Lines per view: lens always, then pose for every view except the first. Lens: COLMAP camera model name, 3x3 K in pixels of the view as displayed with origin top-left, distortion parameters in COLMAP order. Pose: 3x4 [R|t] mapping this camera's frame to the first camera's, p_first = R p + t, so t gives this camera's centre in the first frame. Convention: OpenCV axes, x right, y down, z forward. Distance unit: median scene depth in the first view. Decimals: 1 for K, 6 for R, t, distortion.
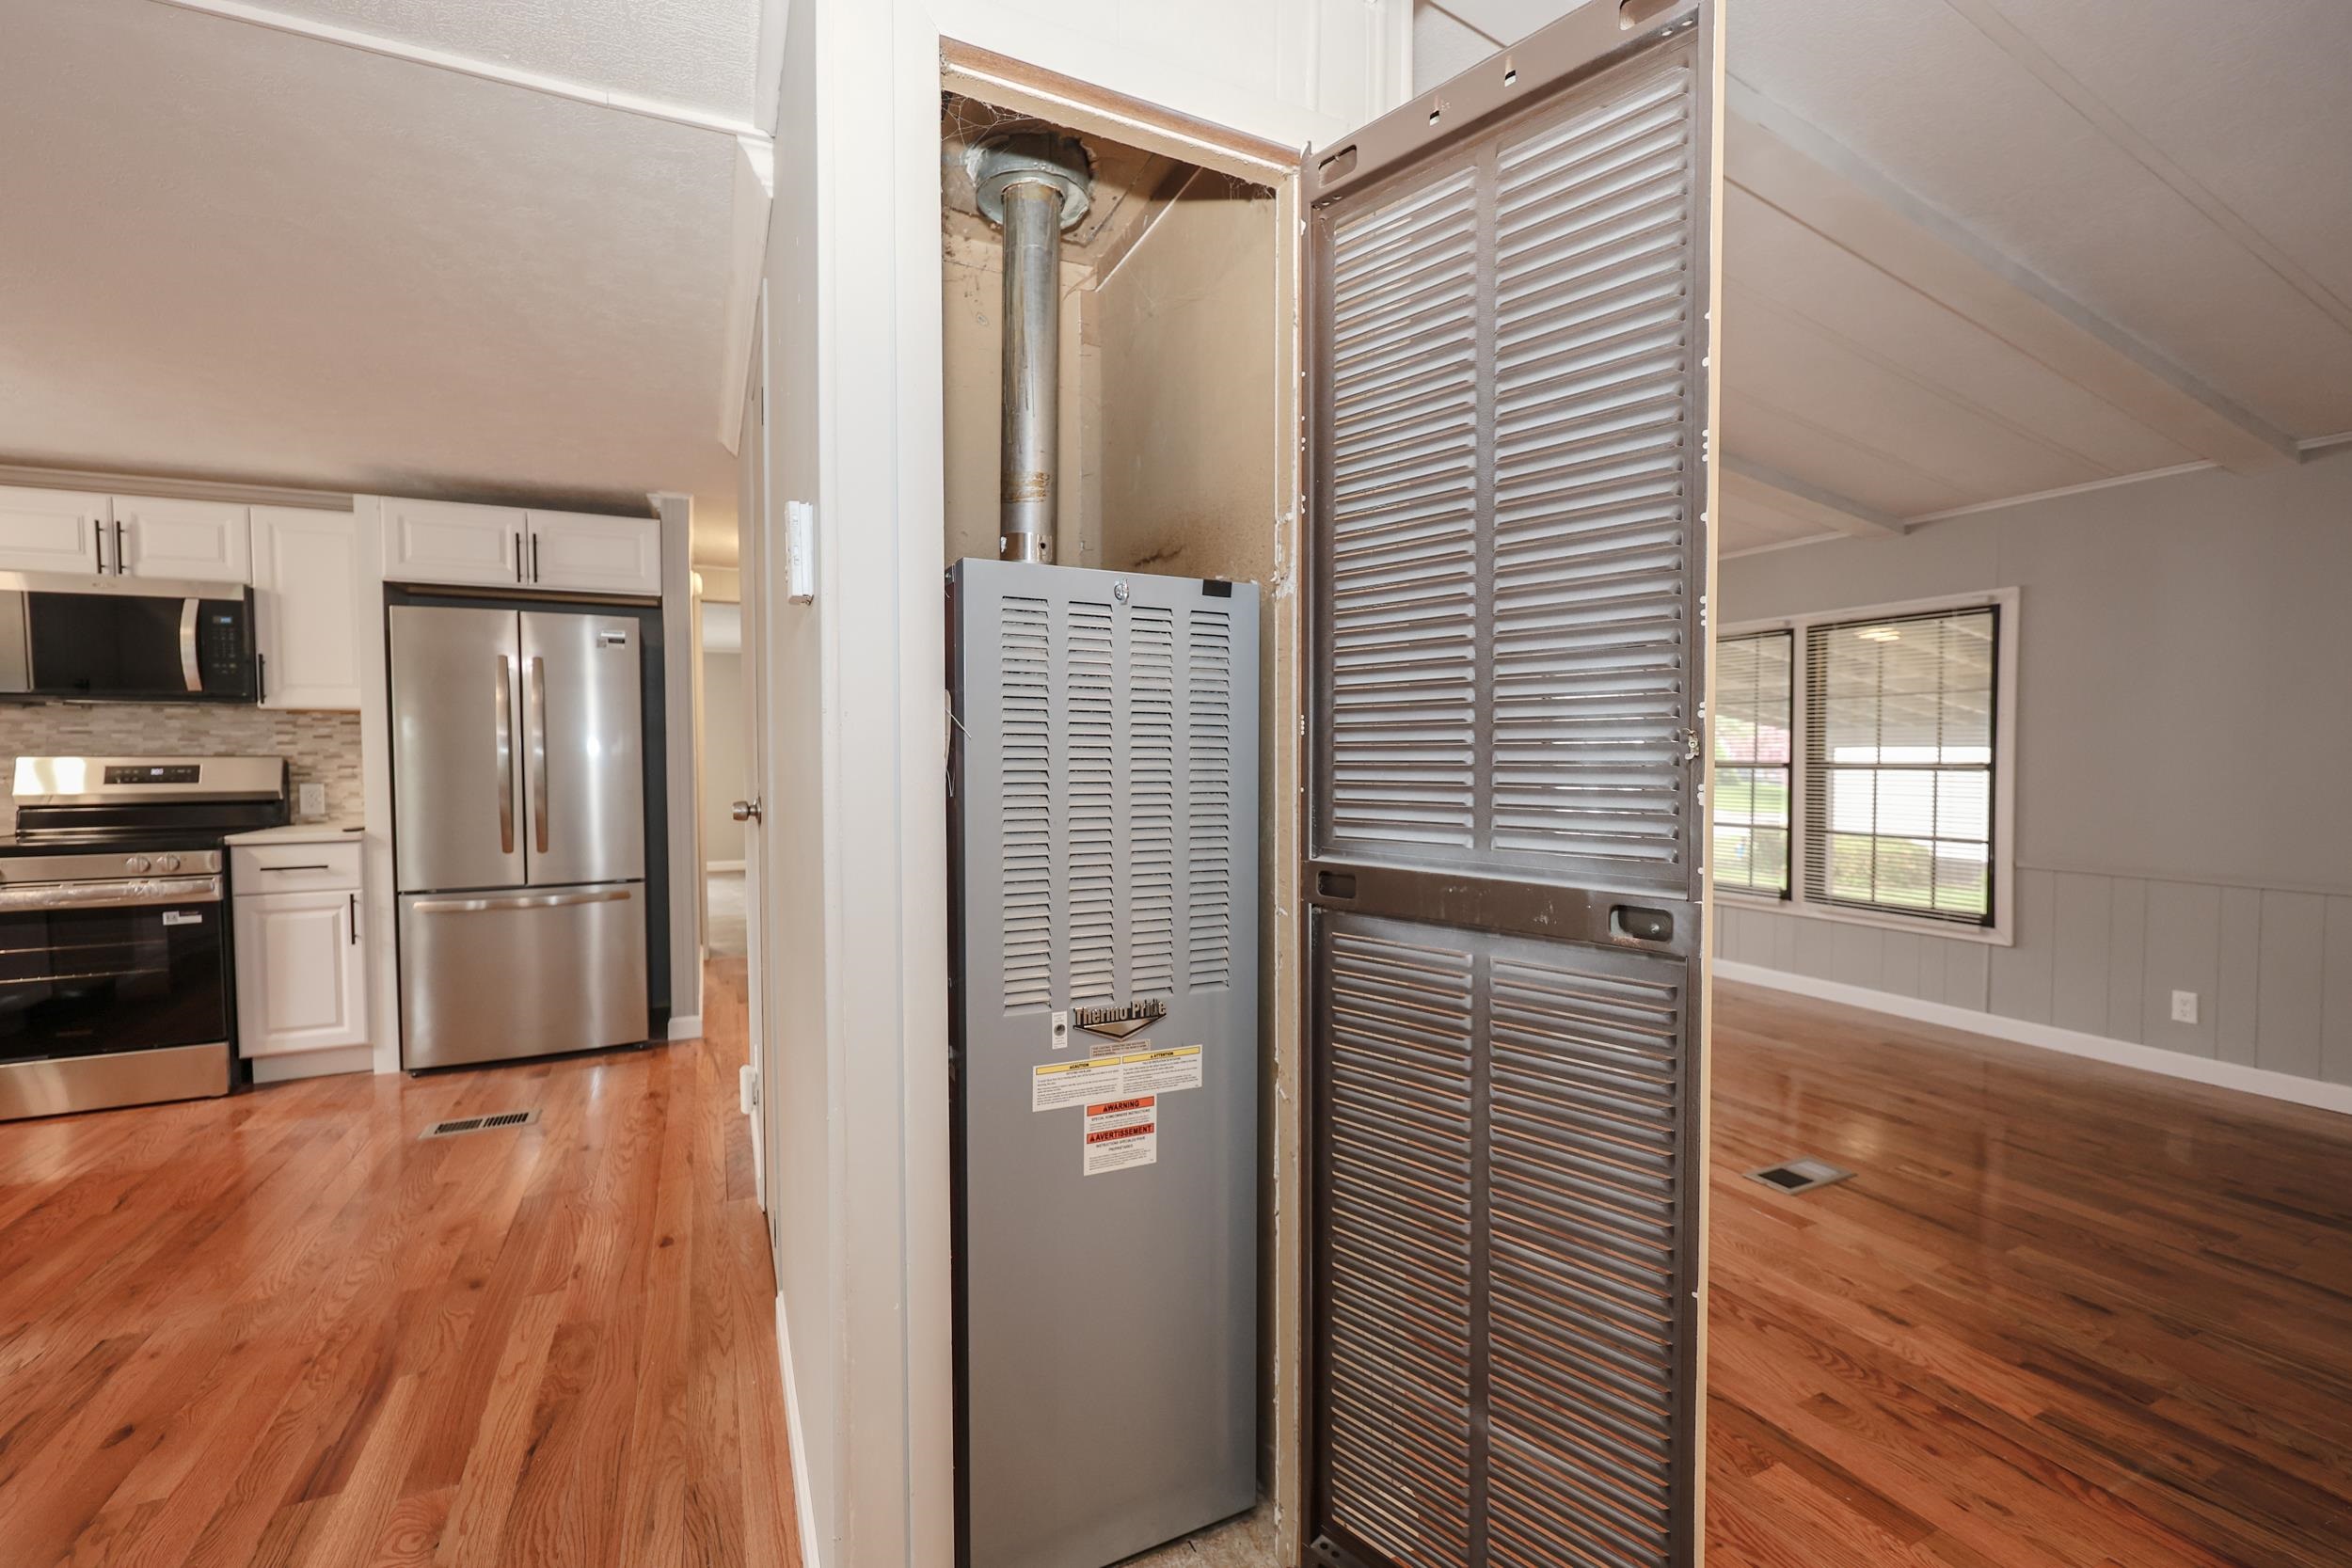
lens RADIAL K [[985.8, 0, 1150.0], [0, 985.8, 784.2], [0, 0, 1]] dist [0.003777, 0.000357]
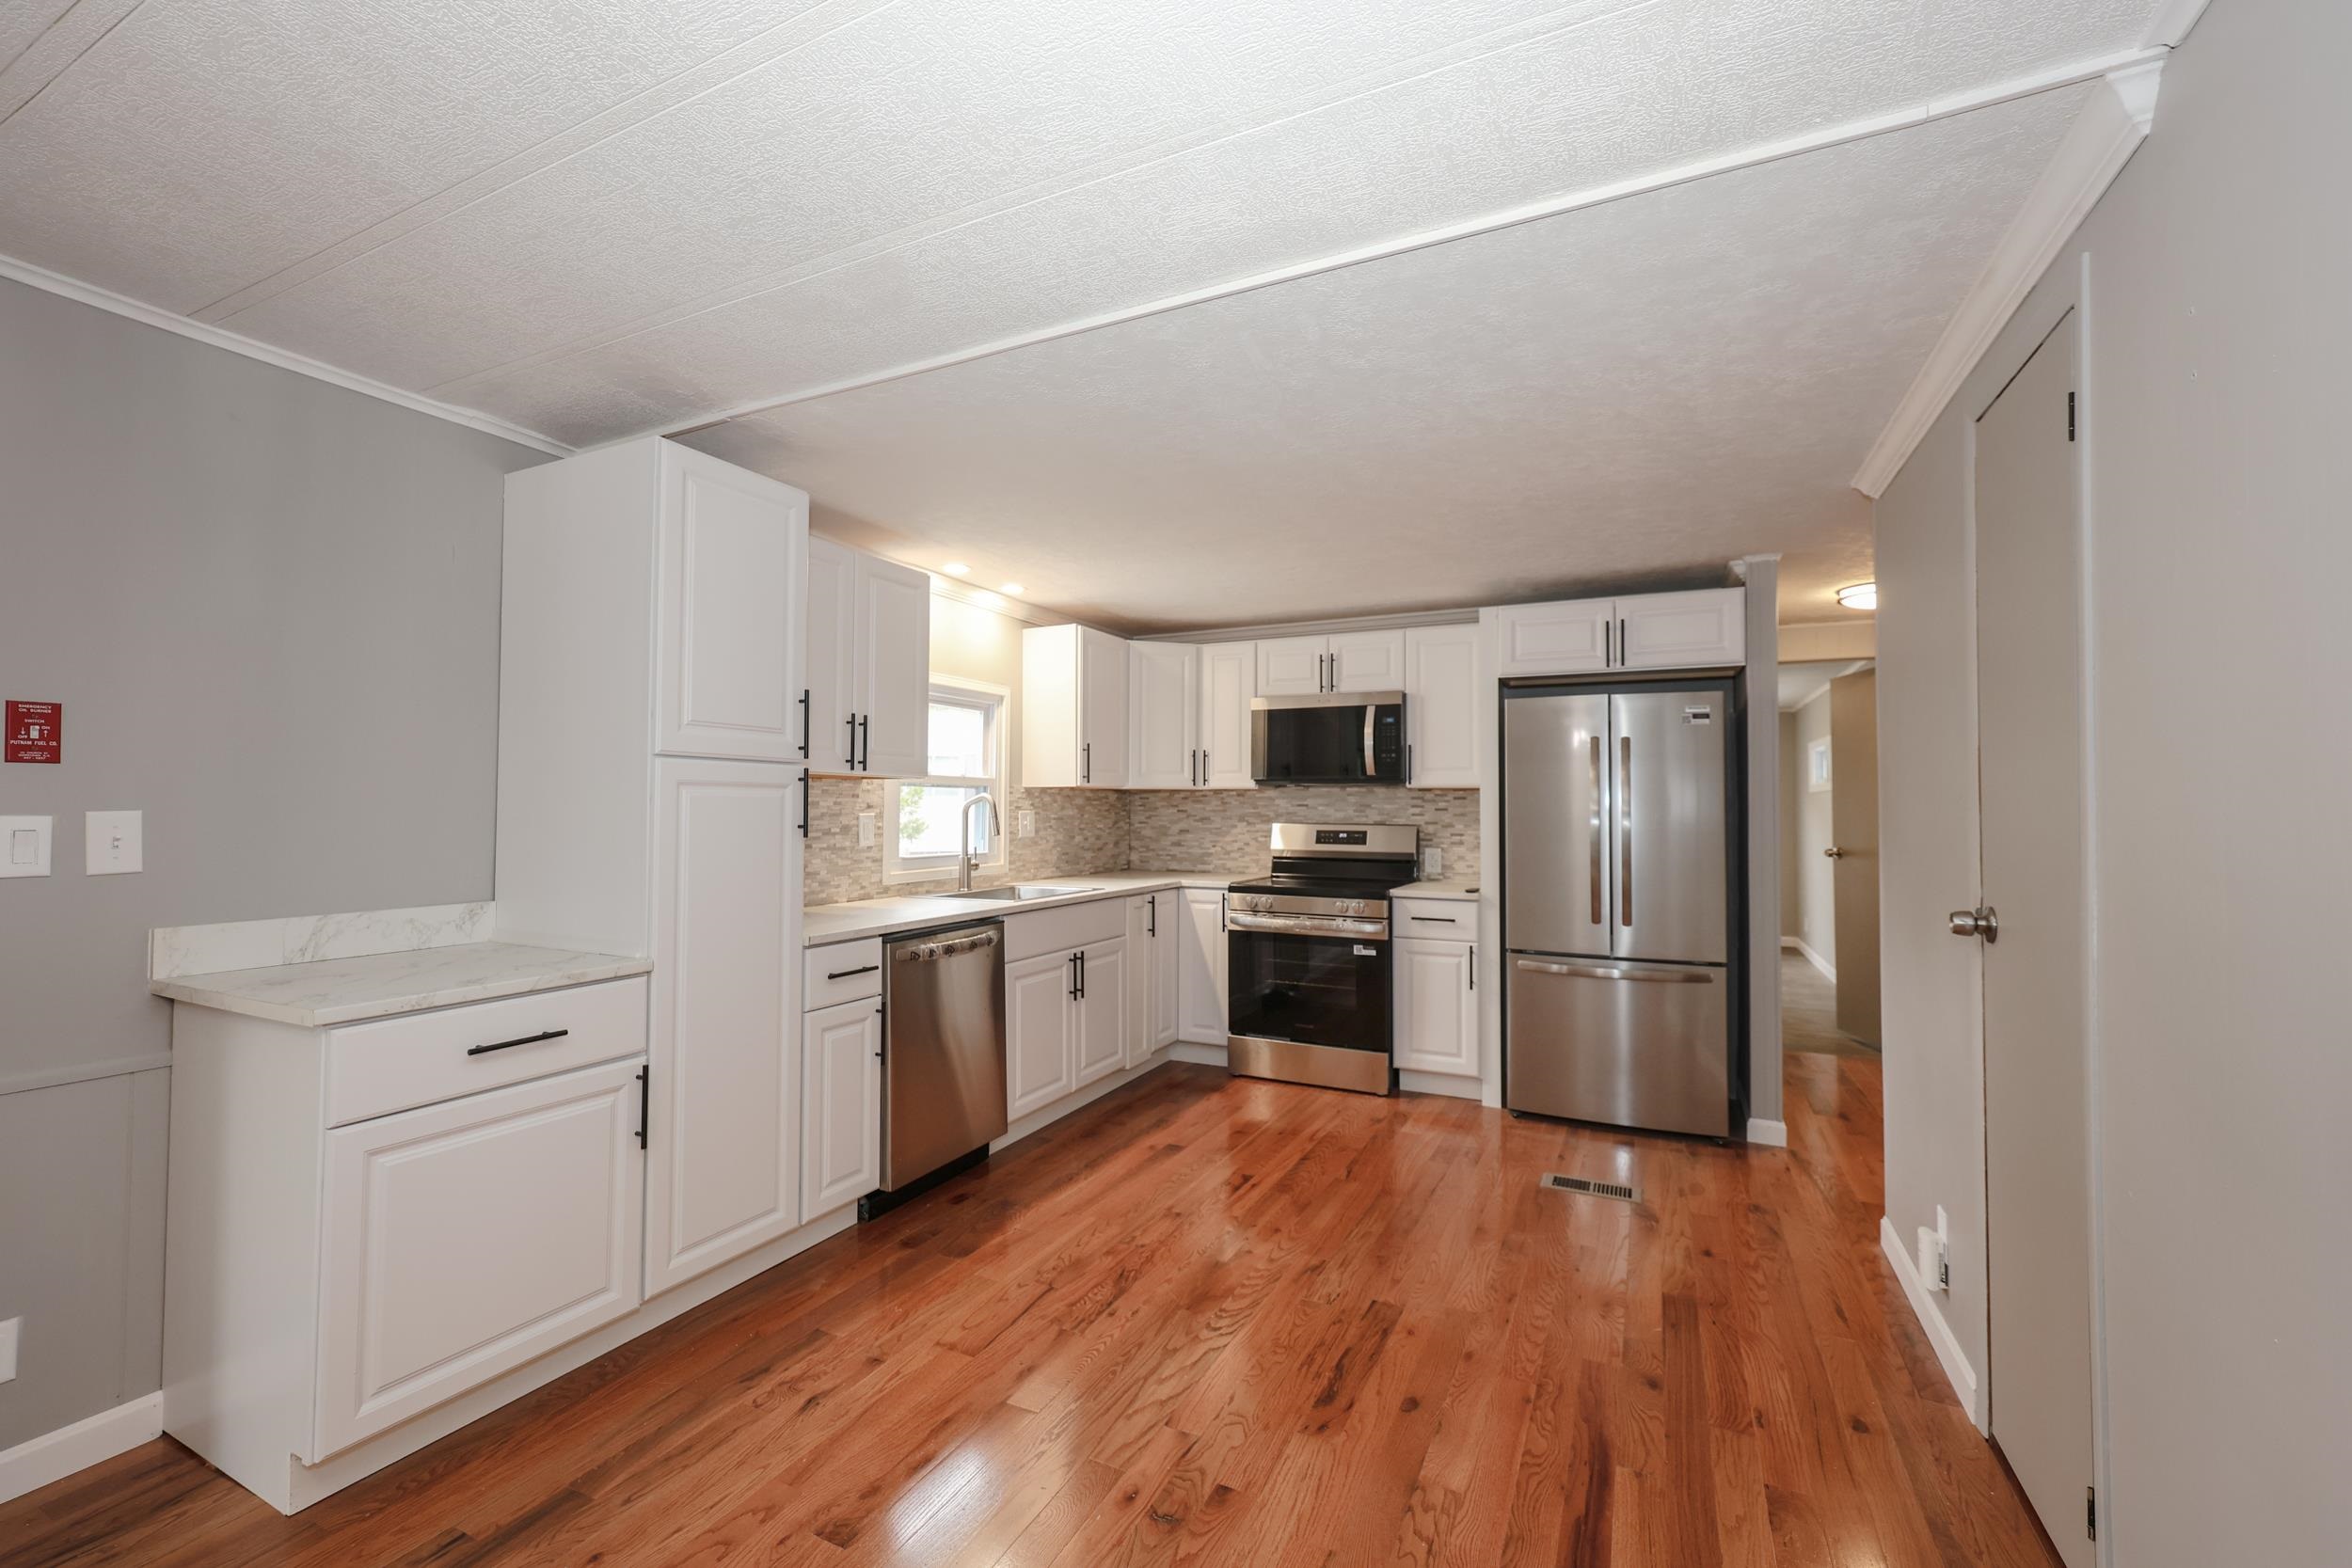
lens RADIAL K [[964.9, 0, 1176.0], [0, 964.9, 784.0], [0, 0, 1]] dist [0.002967, 0.000214]
pose [[0.633182, -0.010659, -0.773929, -0.132397], [-0.034011, 0.998556, -0.041578, -0.020262], [0.773255, 0.052648, 0.631906, -0.005539]]
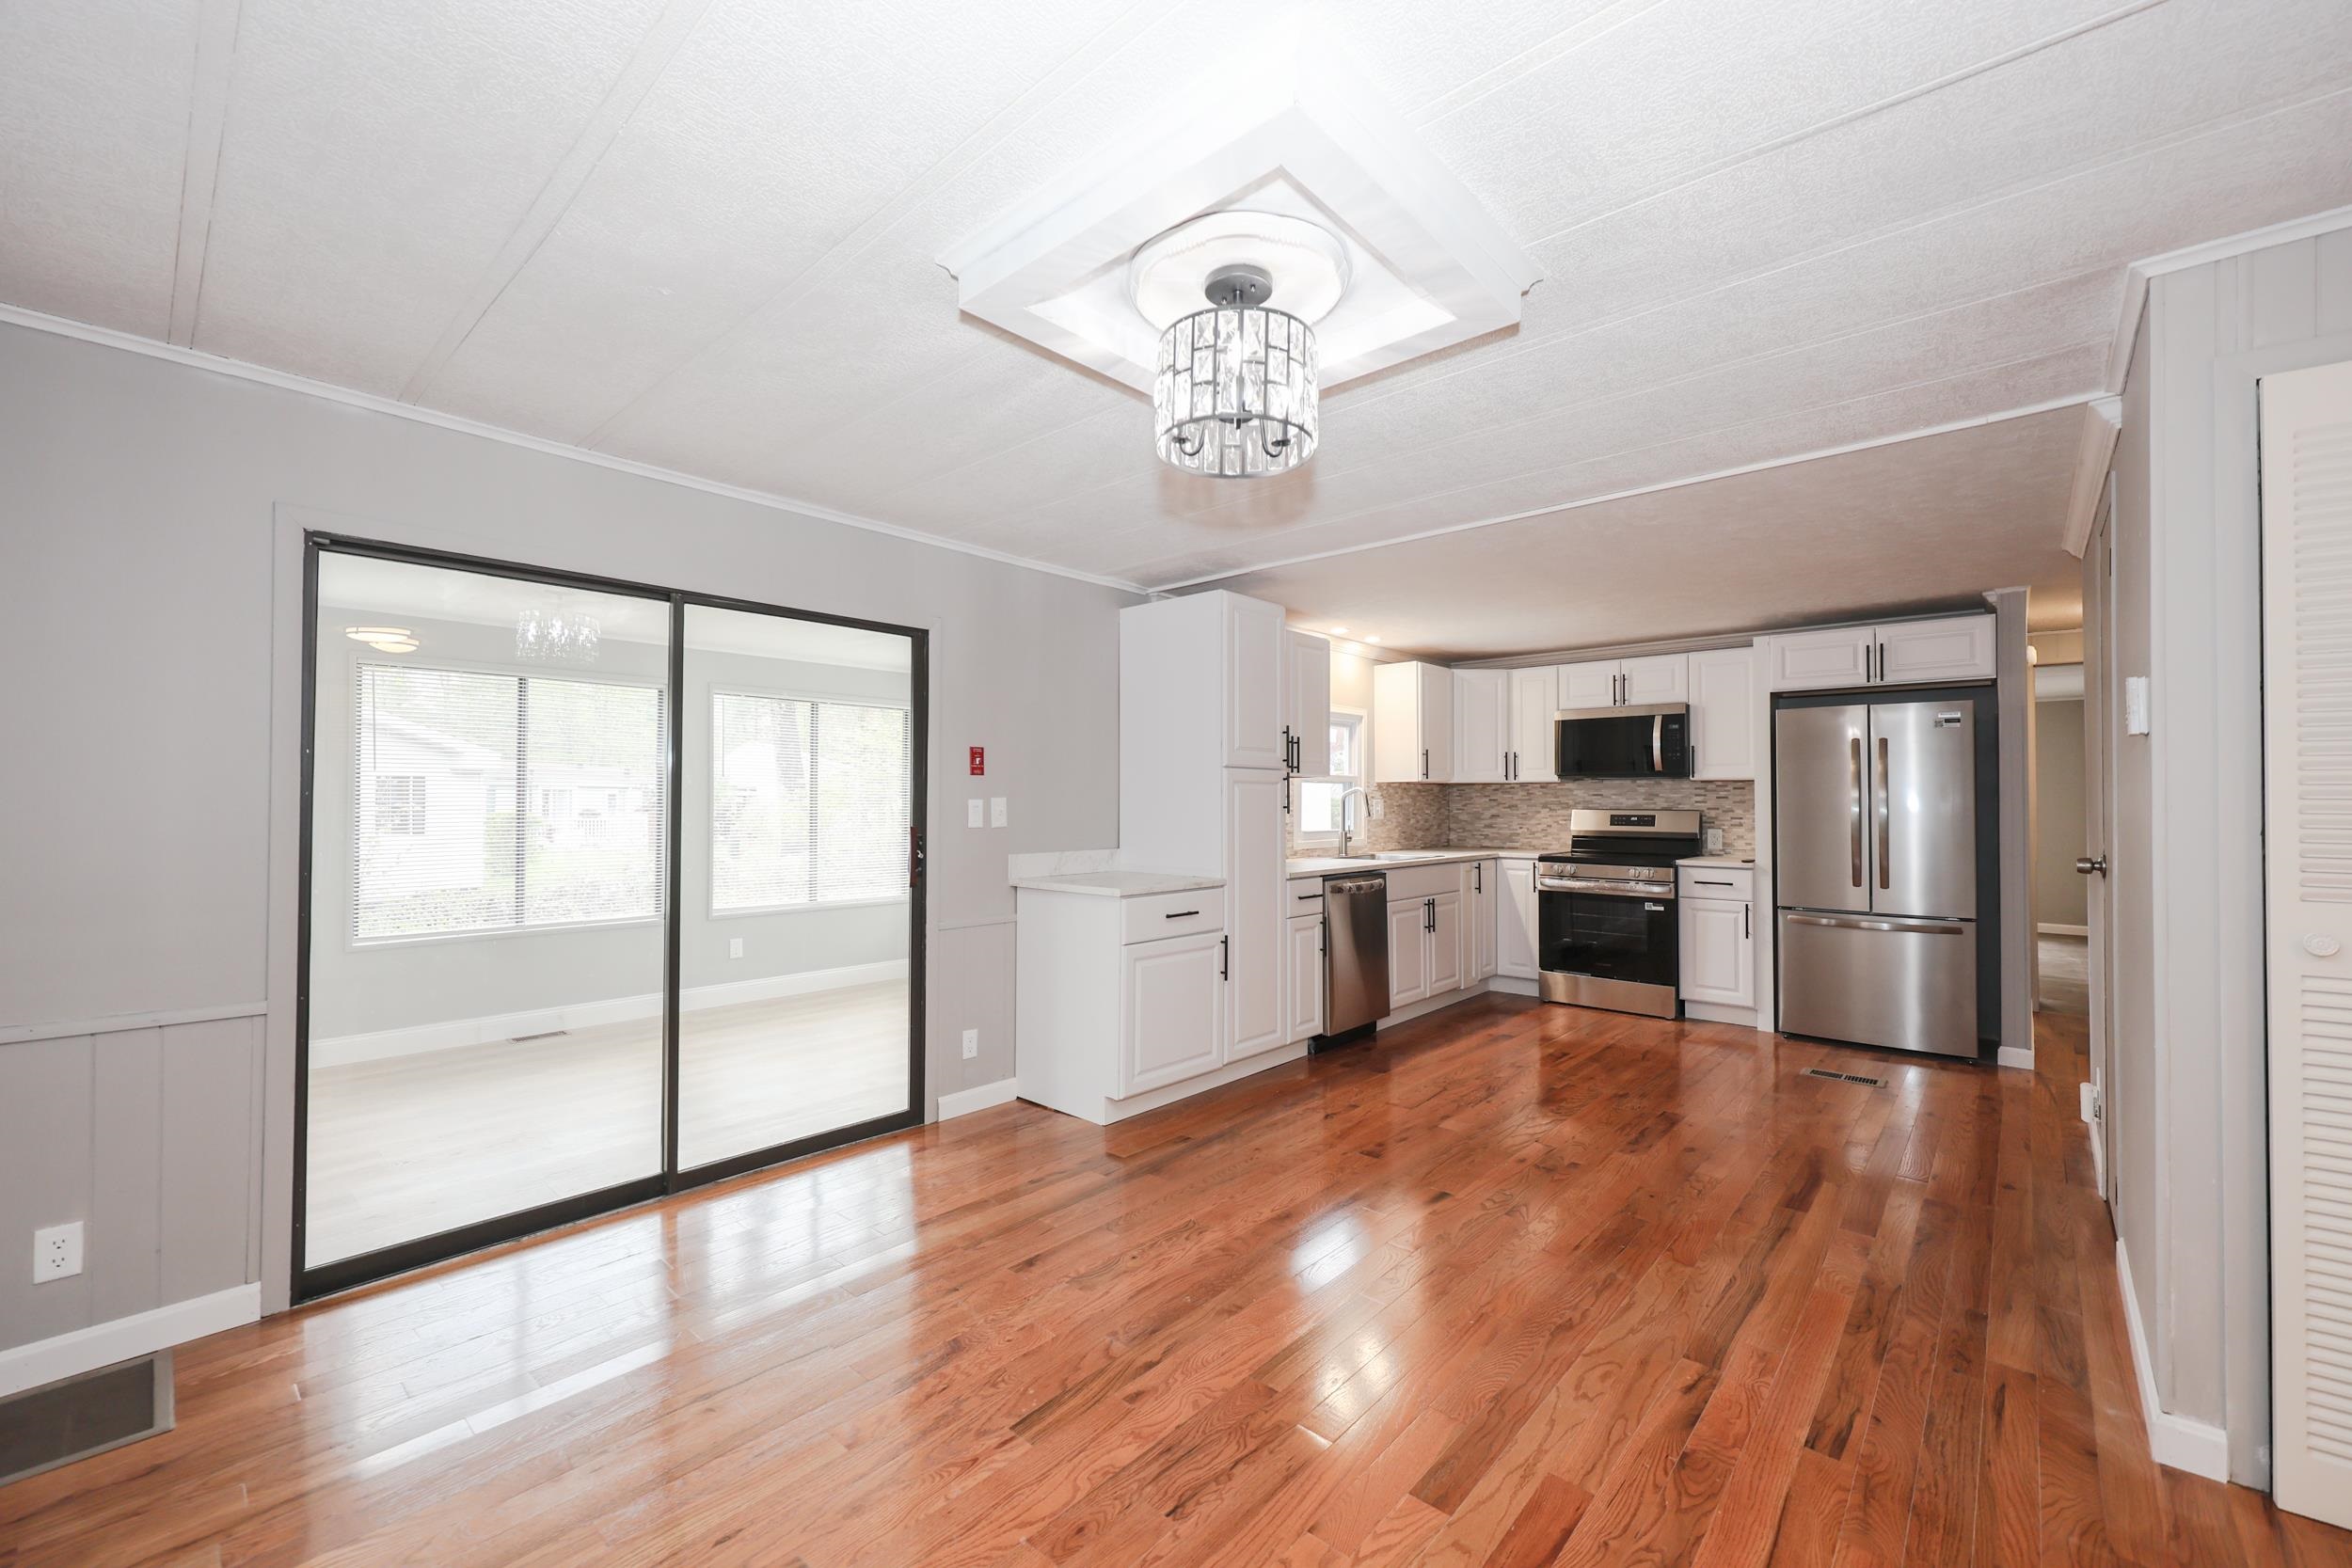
lens RADIAL K [[937.7, 0, 1169.2], [0, 937.7, 786.3], [0, 0, 1]] dist [-0.000994, 0.000115]
pose [[0.396143, -0.008000, -0.918154, 0.140139], [-0.034715, 0.999117, -0.023684, -0.002953], [0.917532, 0.041256, 0.395515, -0.347844]]
